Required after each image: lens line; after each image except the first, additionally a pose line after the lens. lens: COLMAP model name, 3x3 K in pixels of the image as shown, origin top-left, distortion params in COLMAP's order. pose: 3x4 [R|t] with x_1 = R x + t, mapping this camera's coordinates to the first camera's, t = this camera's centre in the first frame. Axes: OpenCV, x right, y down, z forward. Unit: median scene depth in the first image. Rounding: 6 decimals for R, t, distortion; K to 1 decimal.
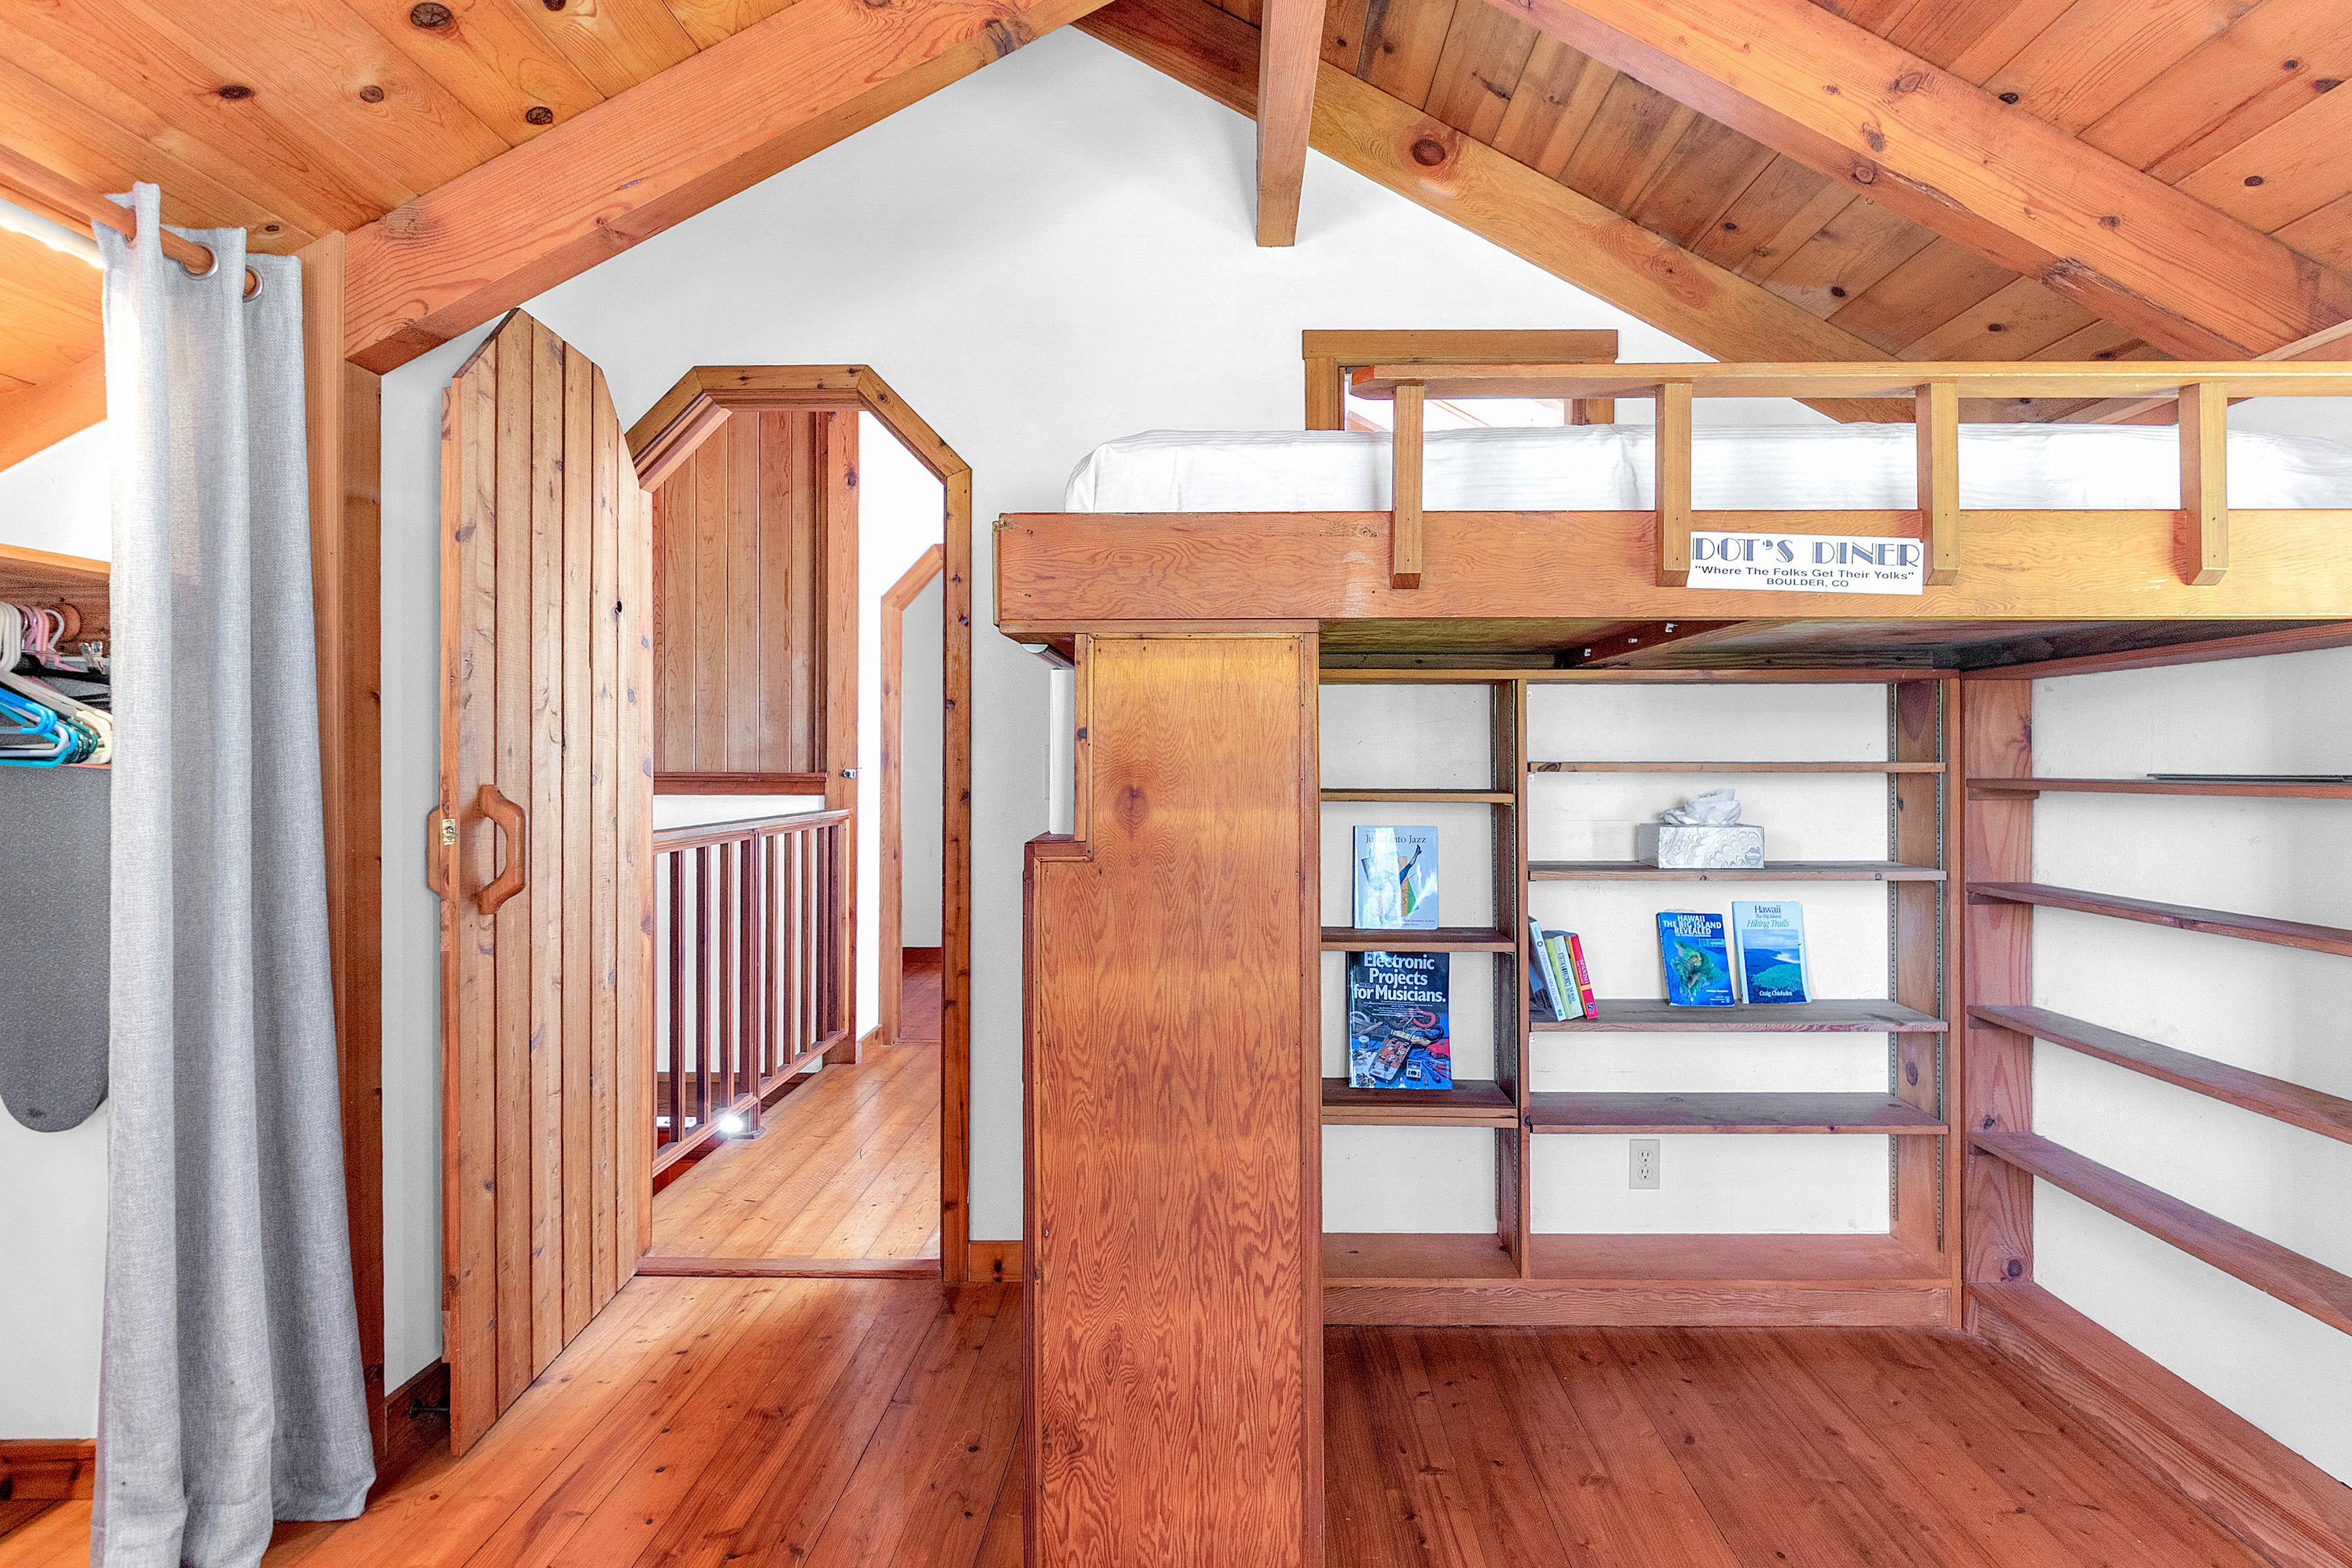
lens RADIAL K [[1178.6, 0, 1217.8], [0, 1178.6, 764.3], [0, 0, 1]] dist [0.004996, -0.002357]
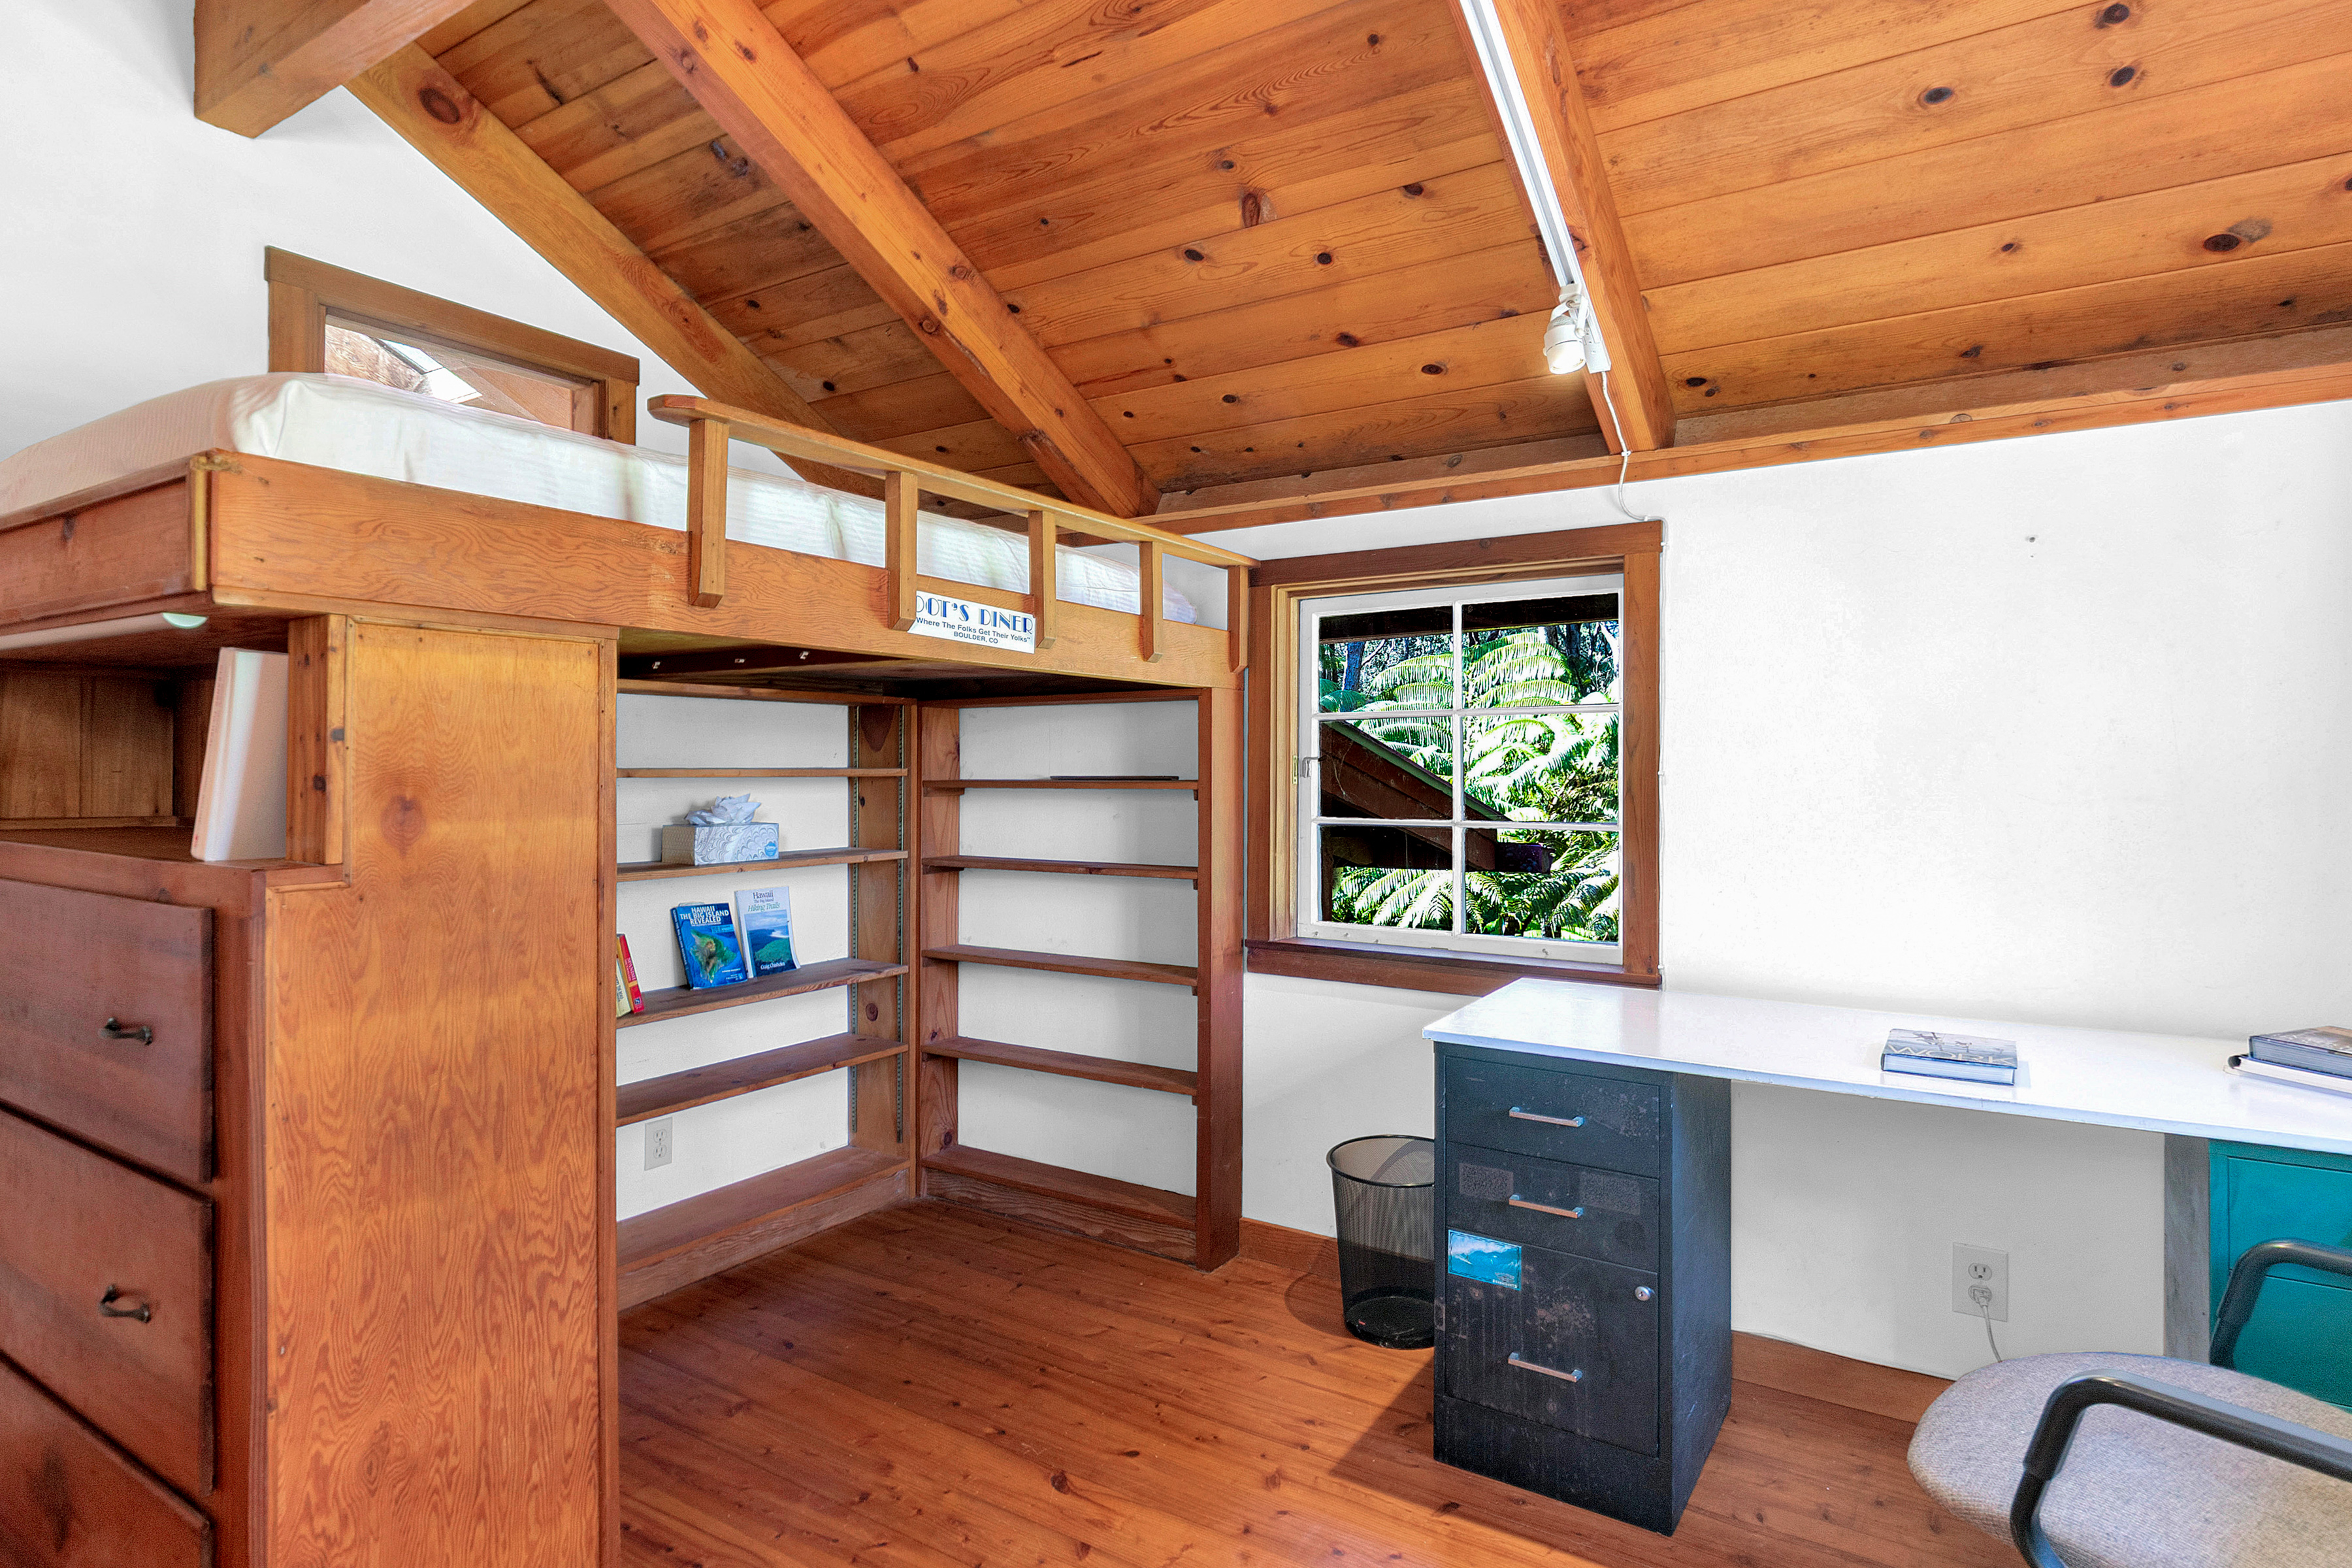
lens RADIAL K [[1129.2, 0, 1174.9], [0, 1129.2, 769.0], [0, 0, 1]] dist [-0.003474, -0.006570]
pose [[0.574815, -0.000062, 0.818284, -0.422832], [0.000775, 1.000000, -0.000468, -0.000974], [-0.818283, 0.000903, 0.574815, 0.056680]]
